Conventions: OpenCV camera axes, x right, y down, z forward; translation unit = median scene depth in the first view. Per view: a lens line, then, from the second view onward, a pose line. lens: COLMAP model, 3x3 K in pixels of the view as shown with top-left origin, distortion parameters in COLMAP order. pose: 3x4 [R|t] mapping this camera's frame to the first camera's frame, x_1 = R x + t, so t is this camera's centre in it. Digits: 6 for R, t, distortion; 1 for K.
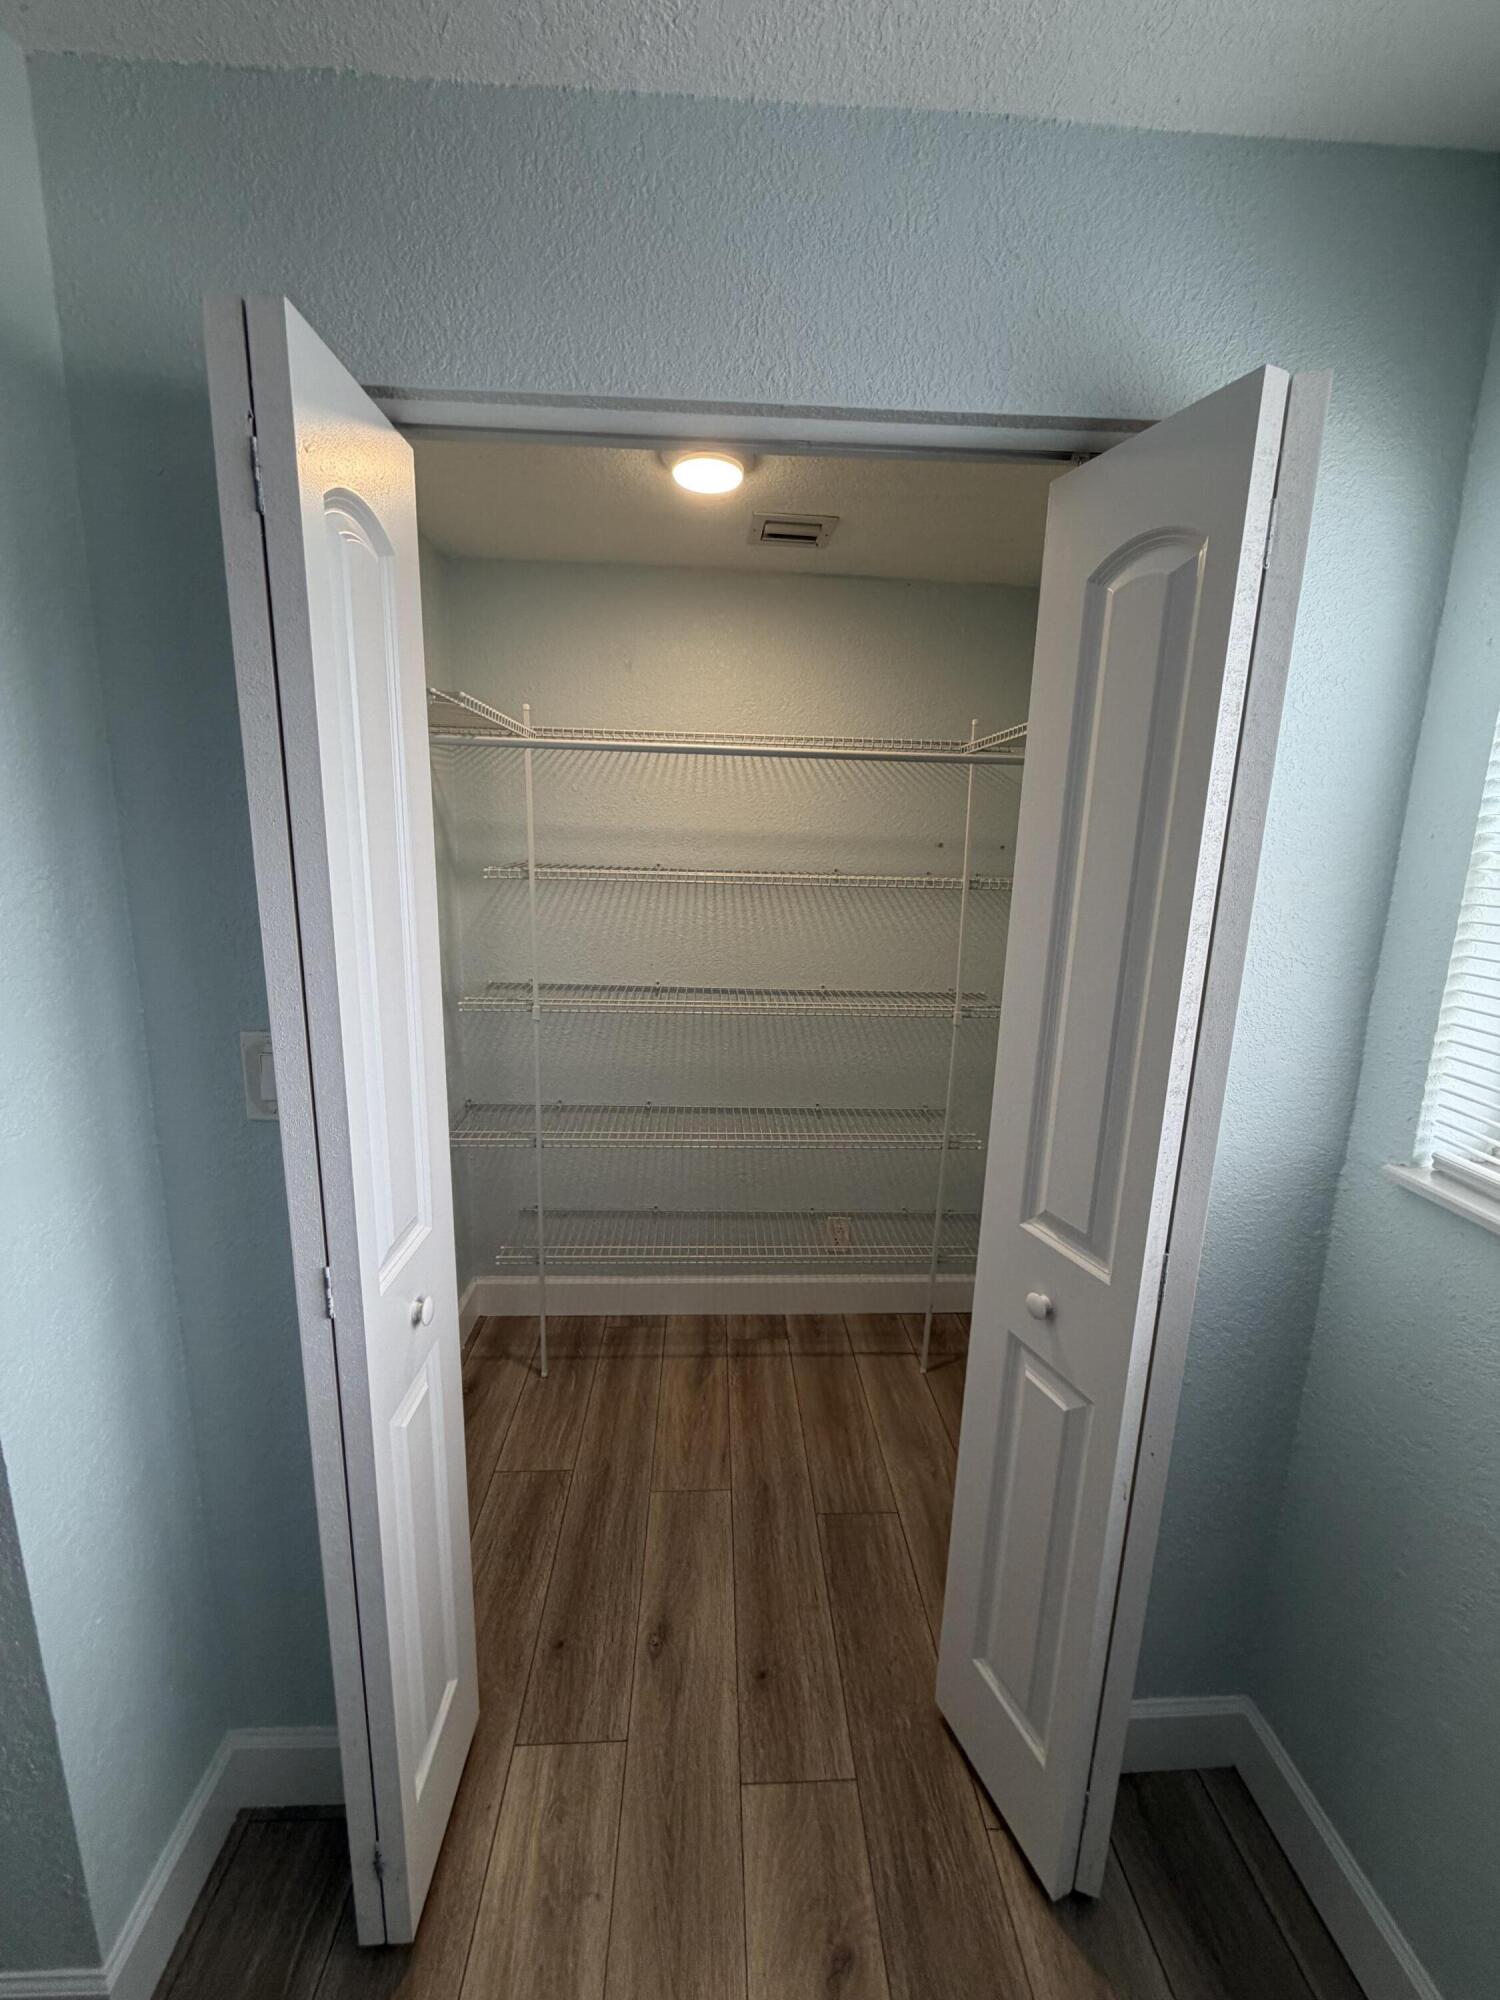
lens RADIAL K [[793.7, 0, 756.6], [0, 793.7, 991.5], [0, 0, 1]] dist [-0.001092, -0.000642]
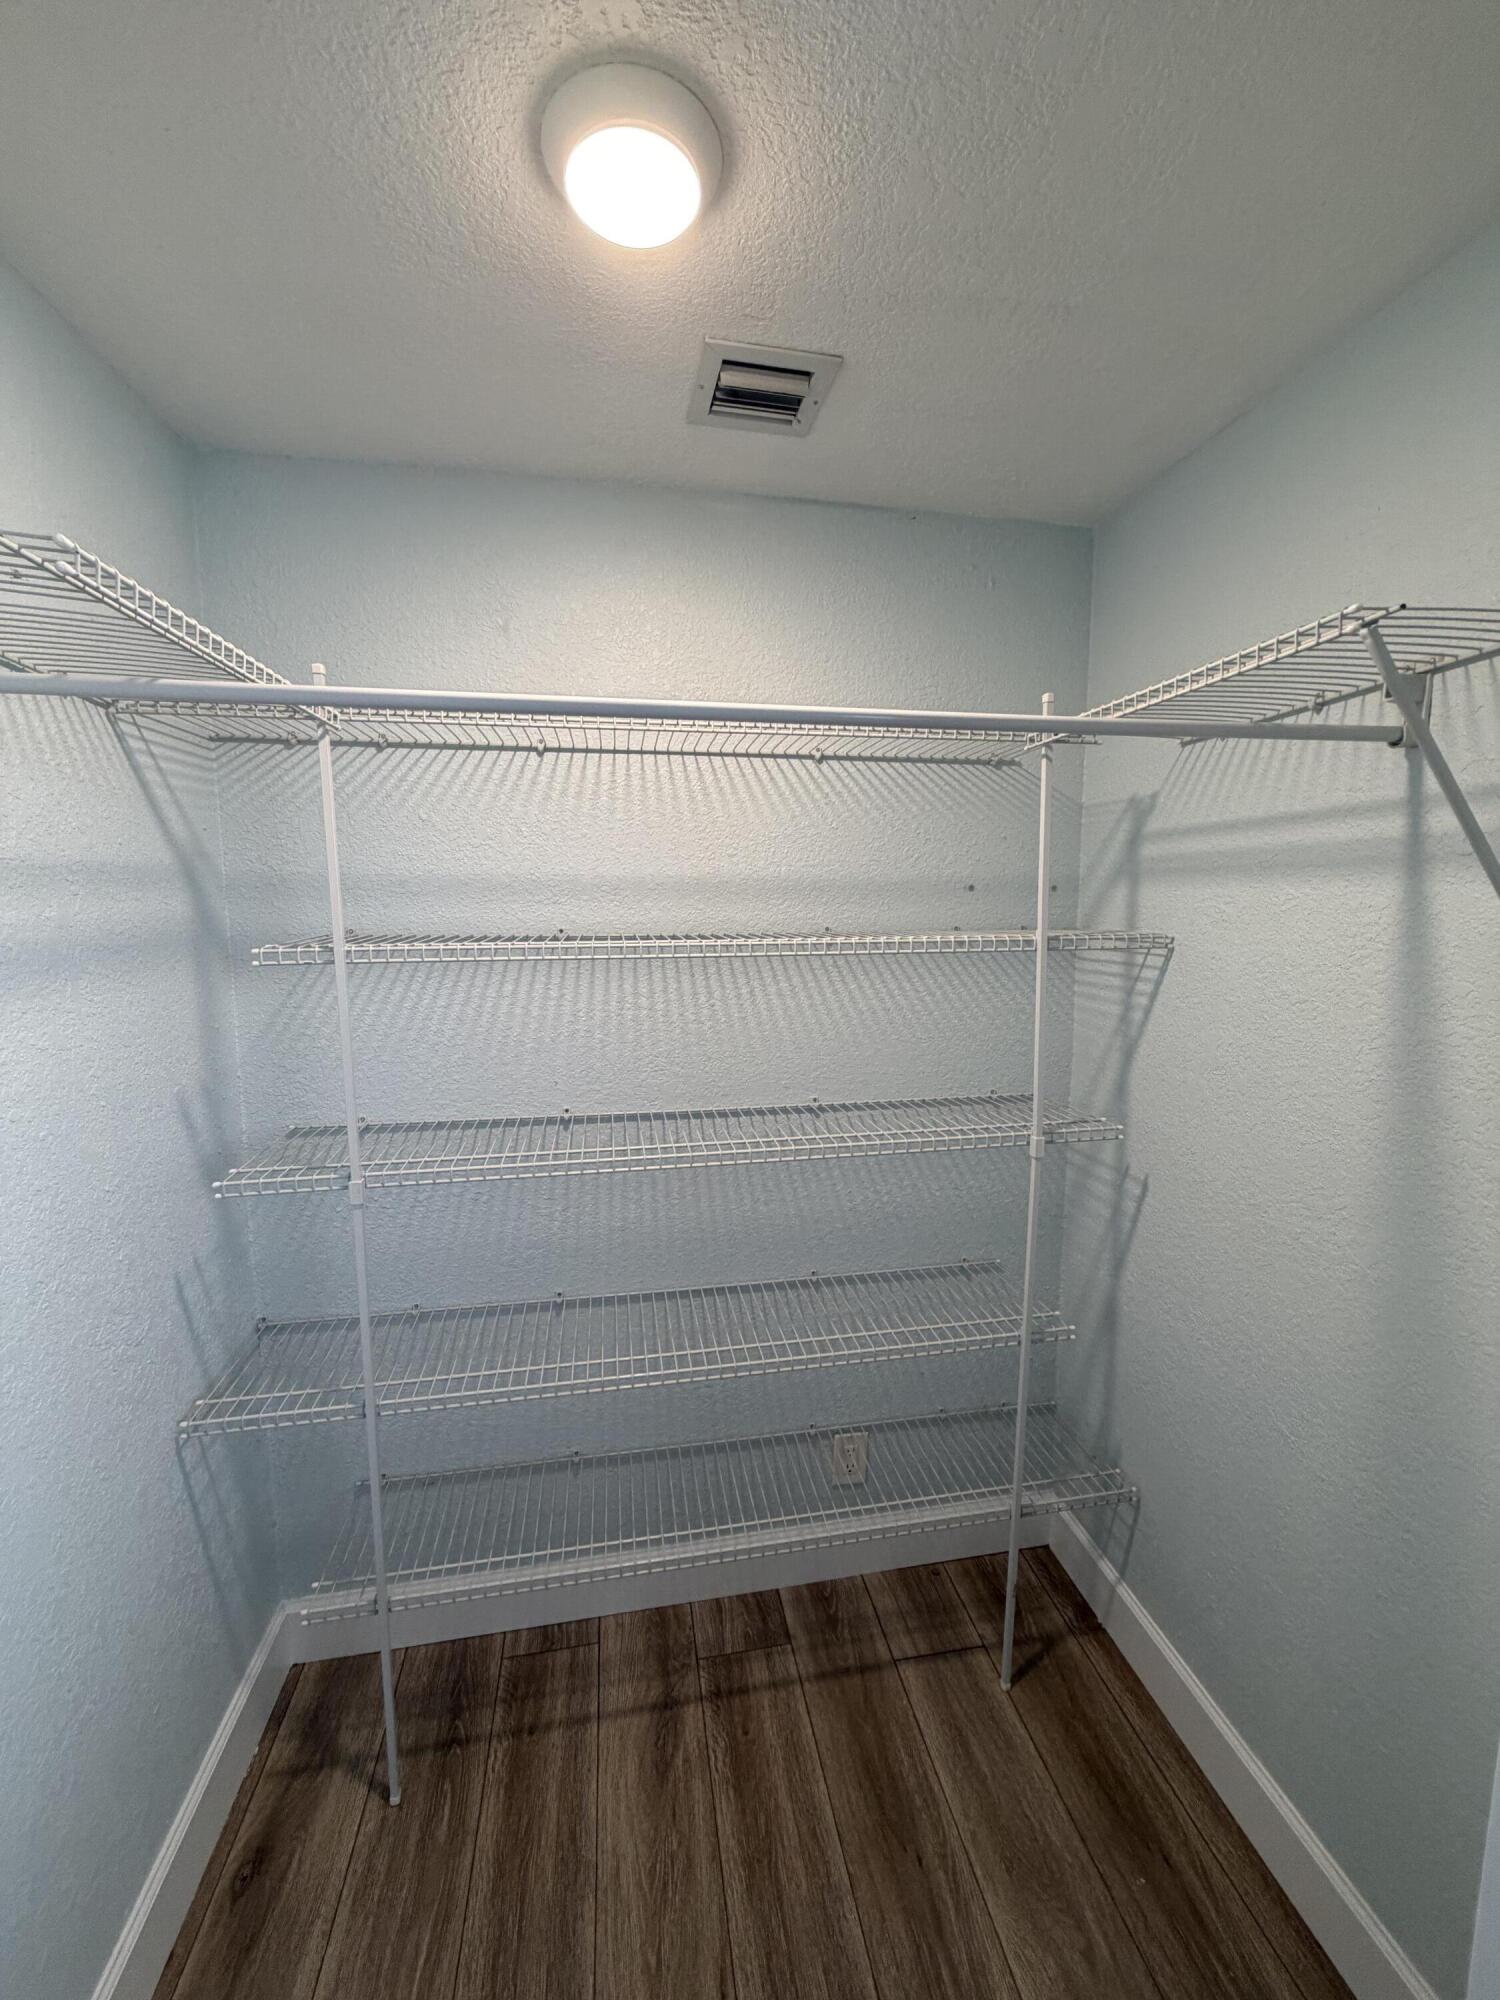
lens RADIAL K [[793.7, 0, 756.6], [0, 793.7, 991.5], [0, 0, 1]] dist [-0.001092, -0.000642]
pose [[0.991740, -0.045771, 0.119819, -0.044362], [0.054246, 0.996178, -0.068455, -0.055607], [-0.116228, 0.074389, 0.990433, 0.334975]]
